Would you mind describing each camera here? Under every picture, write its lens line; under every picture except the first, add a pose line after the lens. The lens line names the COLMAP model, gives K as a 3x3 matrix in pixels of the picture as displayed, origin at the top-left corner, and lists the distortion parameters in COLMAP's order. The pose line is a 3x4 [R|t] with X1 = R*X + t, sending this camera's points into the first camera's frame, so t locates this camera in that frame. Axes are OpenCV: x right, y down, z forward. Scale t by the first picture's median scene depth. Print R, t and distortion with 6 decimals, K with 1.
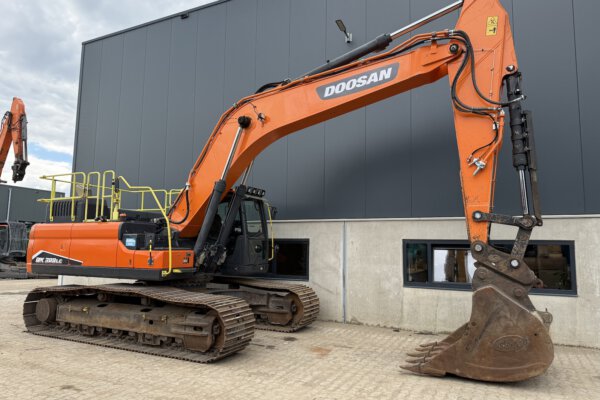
lens RADIAL K [[422.9, 0, 304.9], [0, 422.9, 194.6], [0, 0, 1]] dist [0.052815, -0.064717]
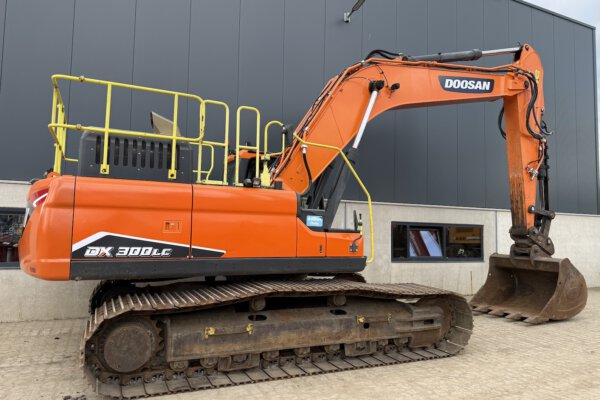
lens RADIAL K [[422.9, 0, 292.9], [0, 422.9, 196.6], [0, 0, 1]] dist [0.052815, -0.064717]
pose [[0.621539, 0.061705, 0.780949, -0.968047], [-0.114770, 0.993309, 0.012859, 0.065422], [-0.774930, -0.097622, 0.624462, 0.588024]]
